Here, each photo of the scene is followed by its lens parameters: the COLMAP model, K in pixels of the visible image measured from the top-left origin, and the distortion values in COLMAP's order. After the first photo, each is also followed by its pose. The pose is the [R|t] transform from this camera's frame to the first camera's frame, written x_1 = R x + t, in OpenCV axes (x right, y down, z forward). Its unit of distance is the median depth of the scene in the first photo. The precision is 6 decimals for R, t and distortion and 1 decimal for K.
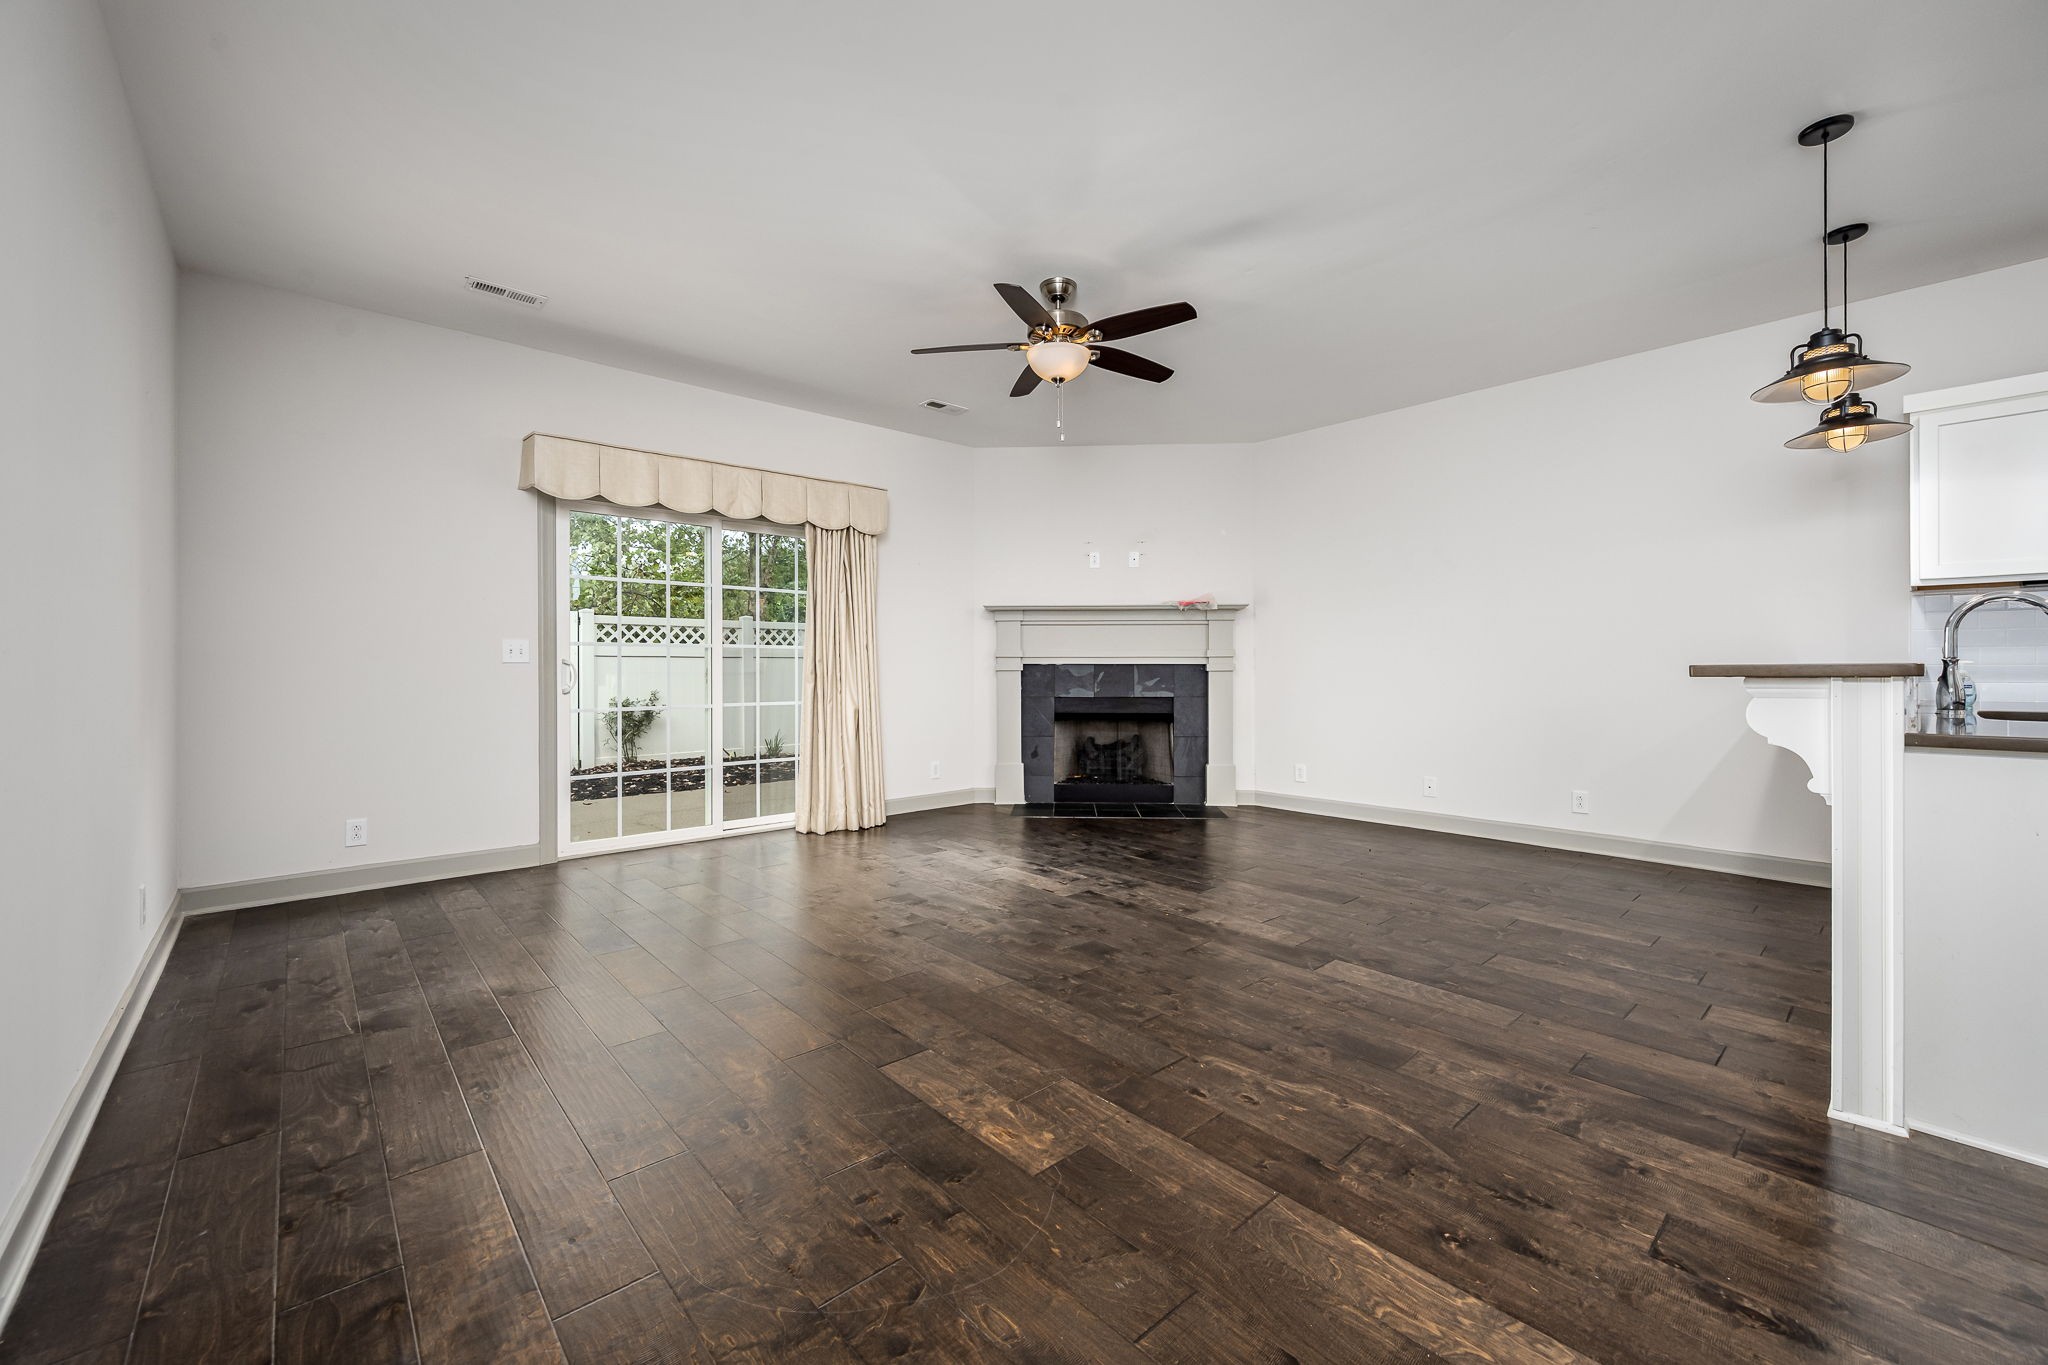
lens RADIAL K [[812.2, 0, 1018.0], [0, 812.2, 667.3], [0, 0, 1]] dist [-0.001679, 0.000447]
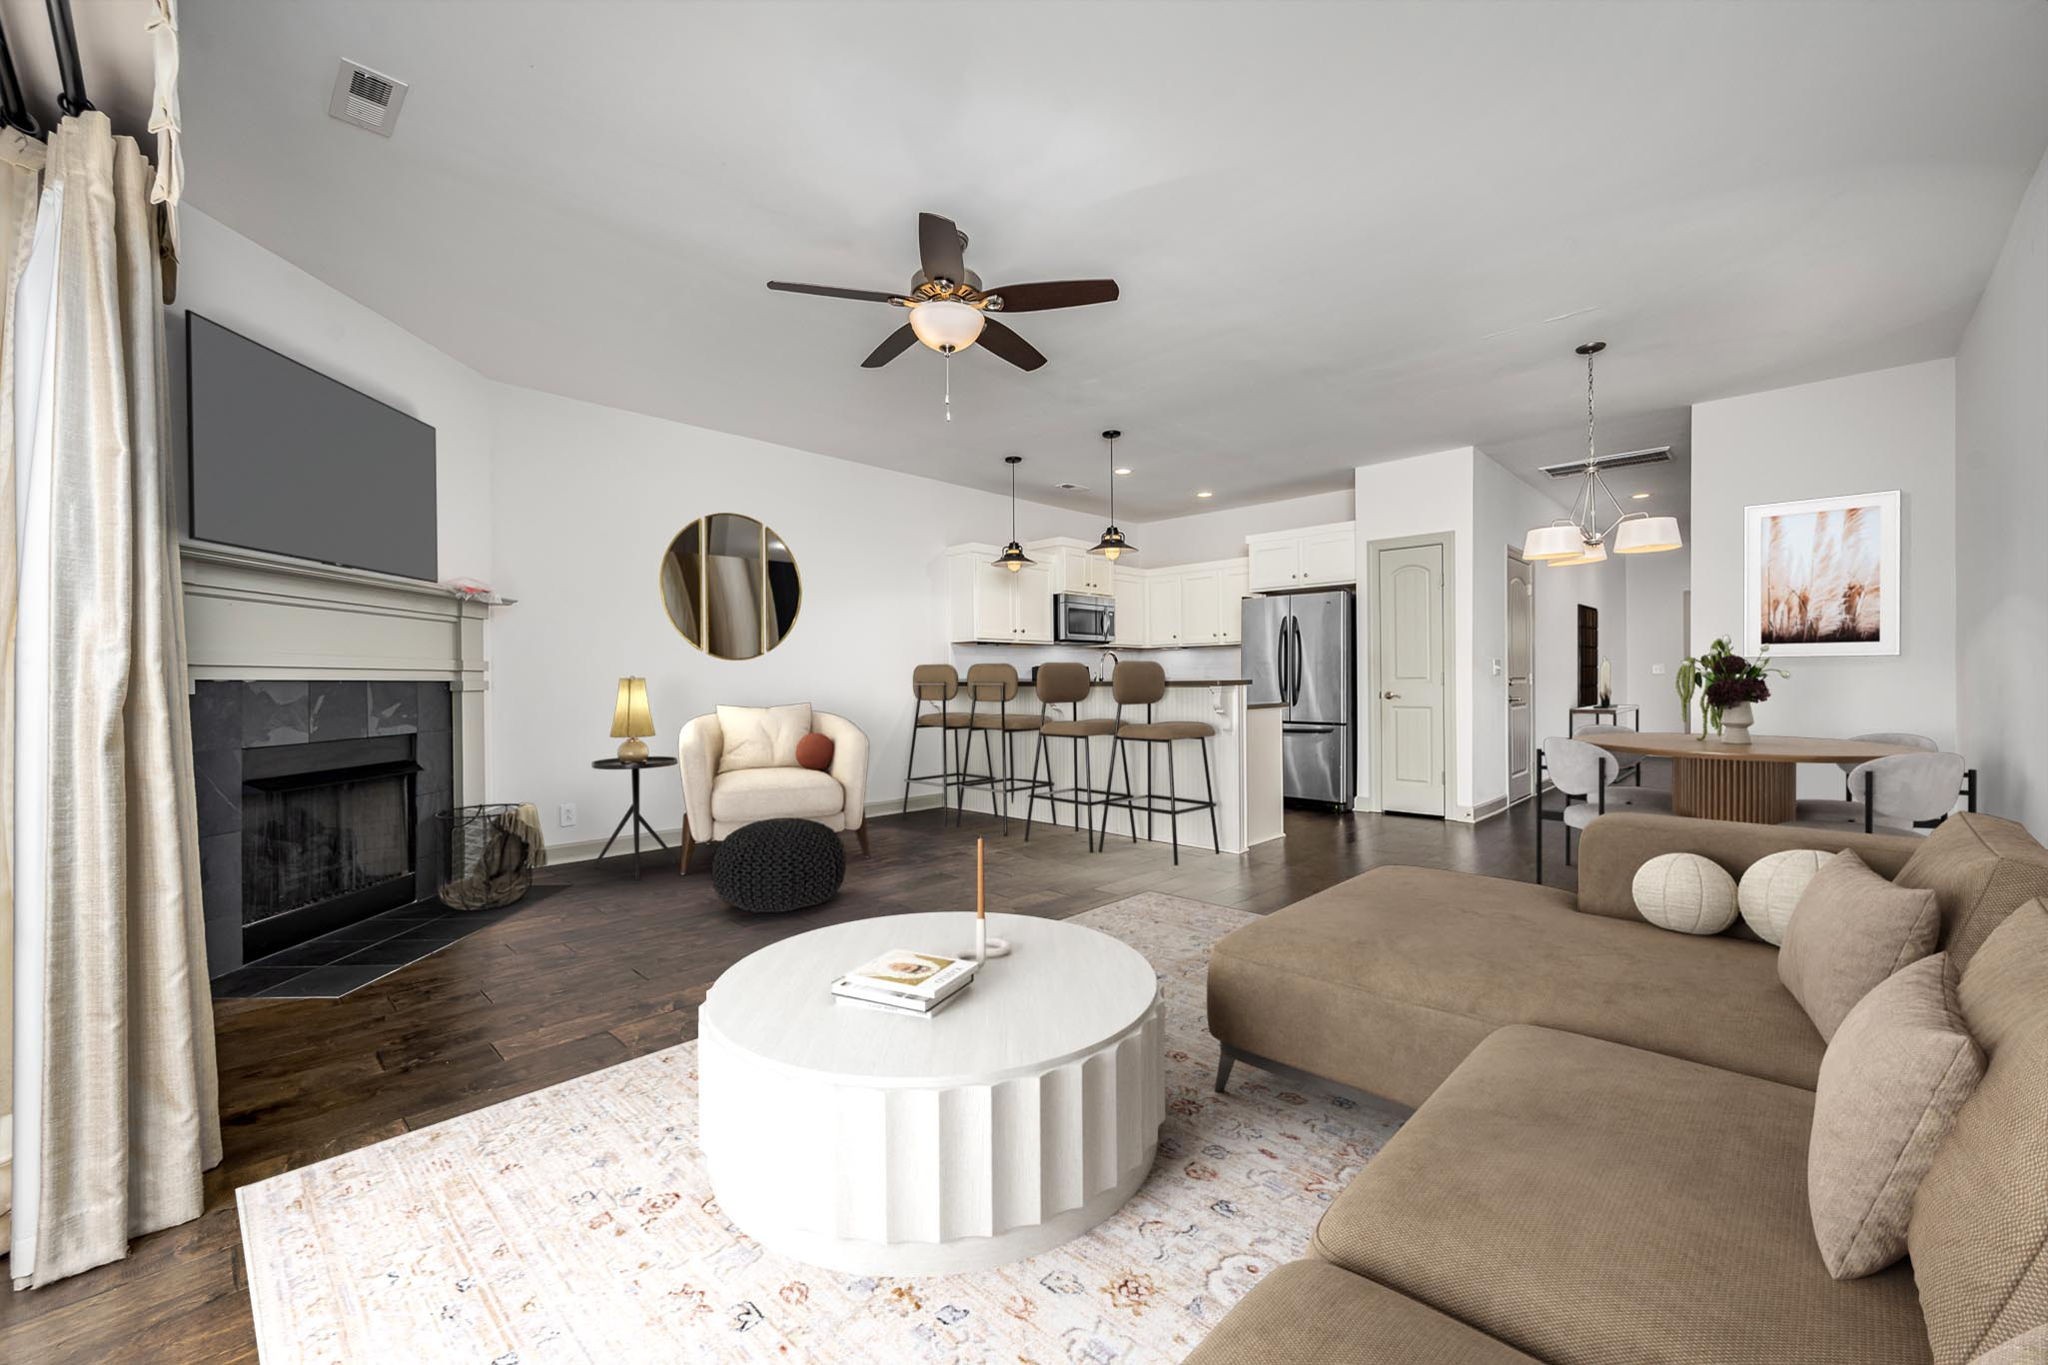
lens RADIAL K [[812.2, 0, 1012.4], [0, 812.2, 678.9], [0, 0, 1]] dist [-0.001679, 0.000447]
pose [[-0.066129, 0.004616, 0.997800, -0.688971], [0.006197, 0.999972, -0.004215, -0.000112], [-0.997792, 0.005905, -0.066155, 0.844408]]
